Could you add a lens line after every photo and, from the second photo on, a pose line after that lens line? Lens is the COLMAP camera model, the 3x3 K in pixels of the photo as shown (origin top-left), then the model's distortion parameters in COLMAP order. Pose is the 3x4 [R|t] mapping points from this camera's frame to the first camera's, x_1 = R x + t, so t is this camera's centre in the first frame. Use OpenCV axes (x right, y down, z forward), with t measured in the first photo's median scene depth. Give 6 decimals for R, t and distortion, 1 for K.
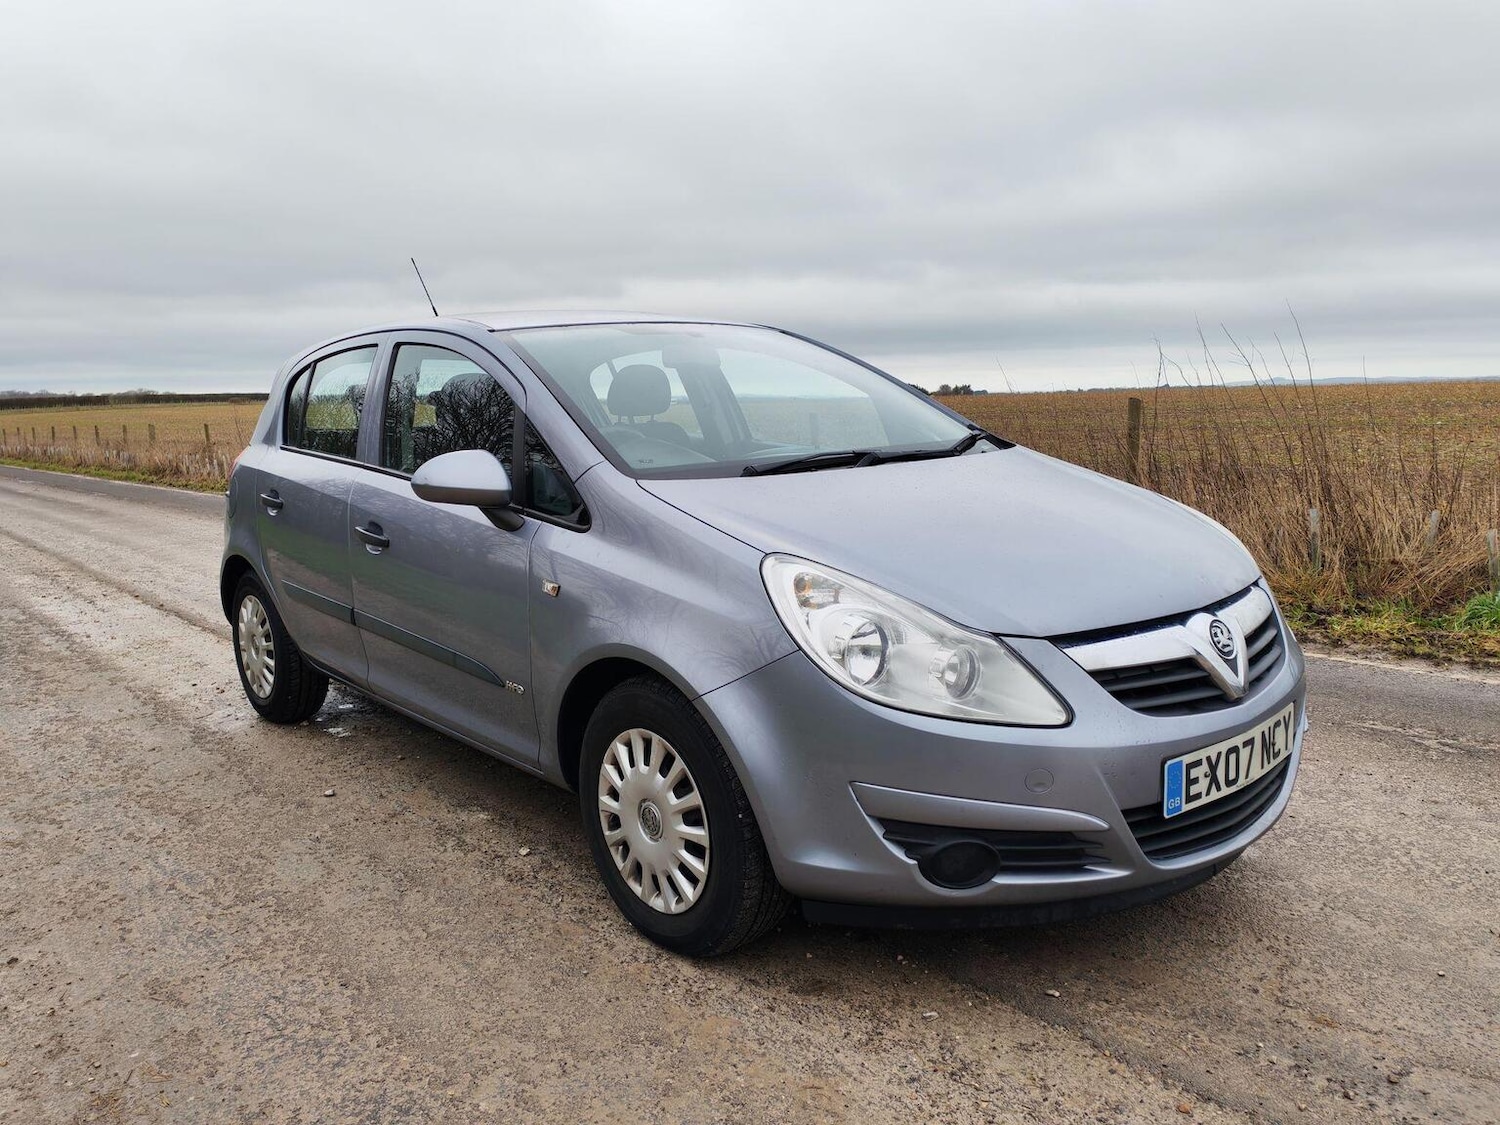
lens RADIAL K [[1148.5, 0, 722.6], [0, 1148.5, 556.1], [0, 0, 1]] dist [0.076386, -0.090908]
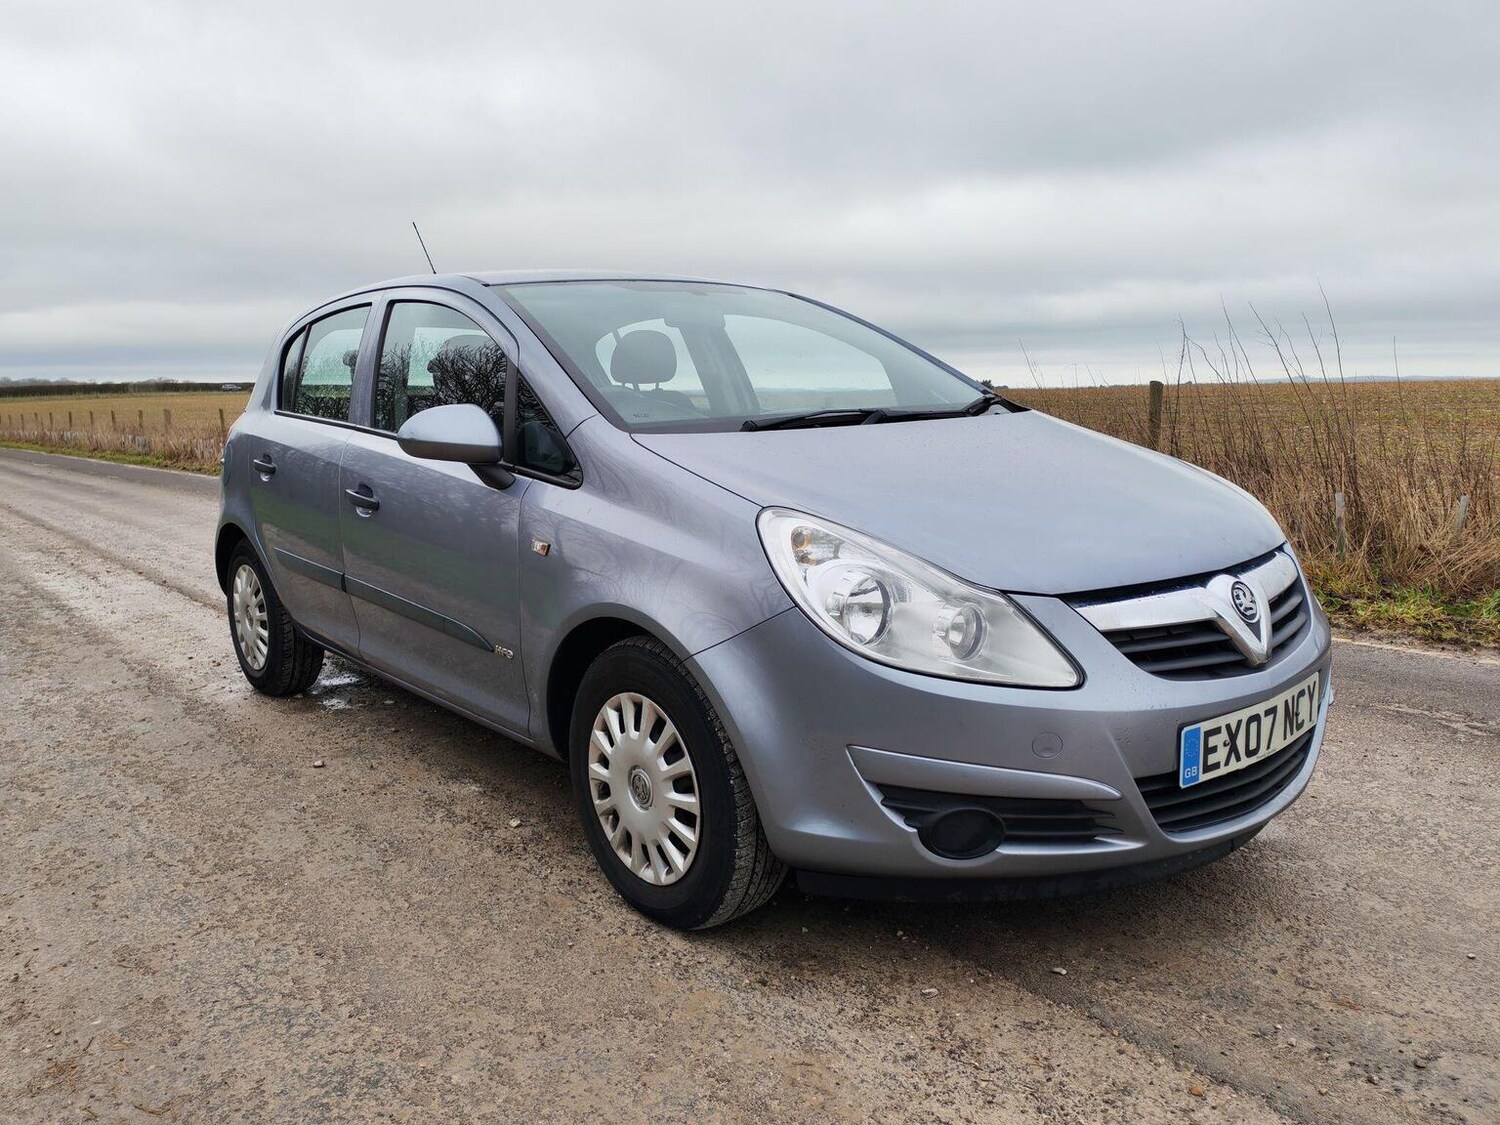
lens RADIAL K [[1151.9, 0, 727.7], [0, 1151.9, 564.8], [0, 0, 1]] dist [0.075226, -0.090407]
pose [[0.999903, 0.009762, -0.009942, 0.017483], [-0.009627, 0.999863, 0.013465, 0.030775], [0.010072, -0.013368, 0.999860, 0.045311]]
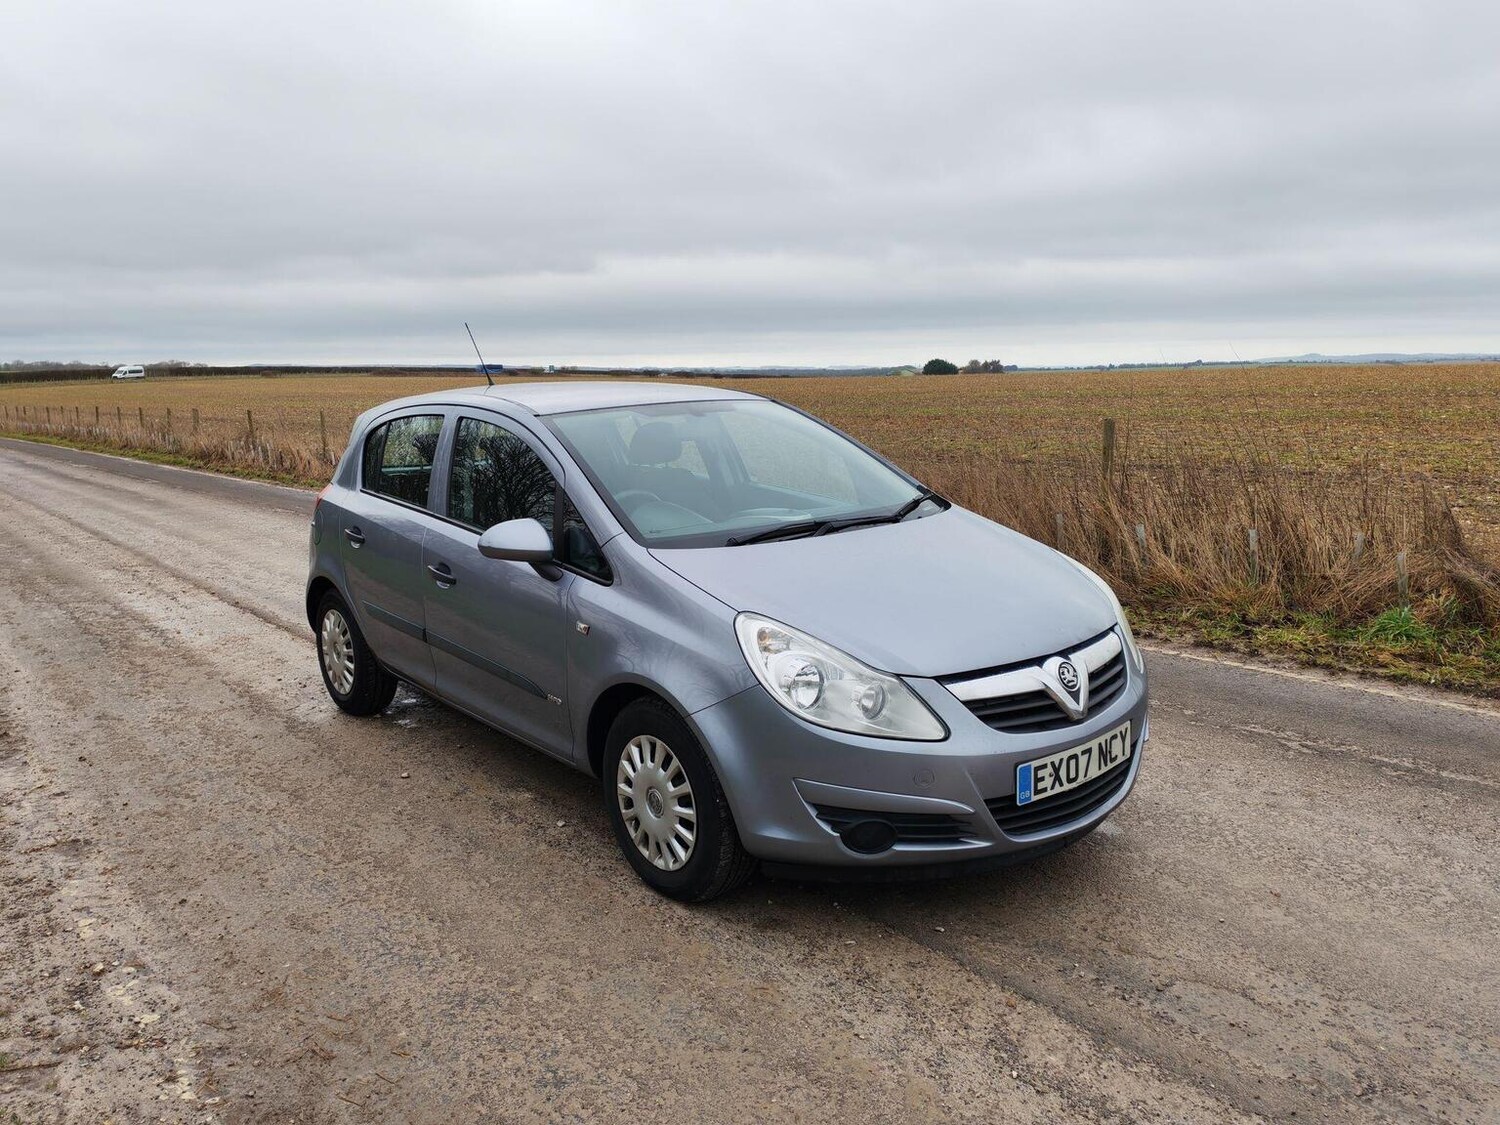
lens RADIAL K [[1132.8, 0, 733.0], [0, 1132.8, 553.3], [0, 0, 1]] dist [0.092224, -0.114949]
pose [[0.999886, 0.008400, -0.012508, 0.044322], [-0.008182, 0.999816, 0.017370, -0.089913], [0.012652, -0.017266, 0.999771, -0.340777]]
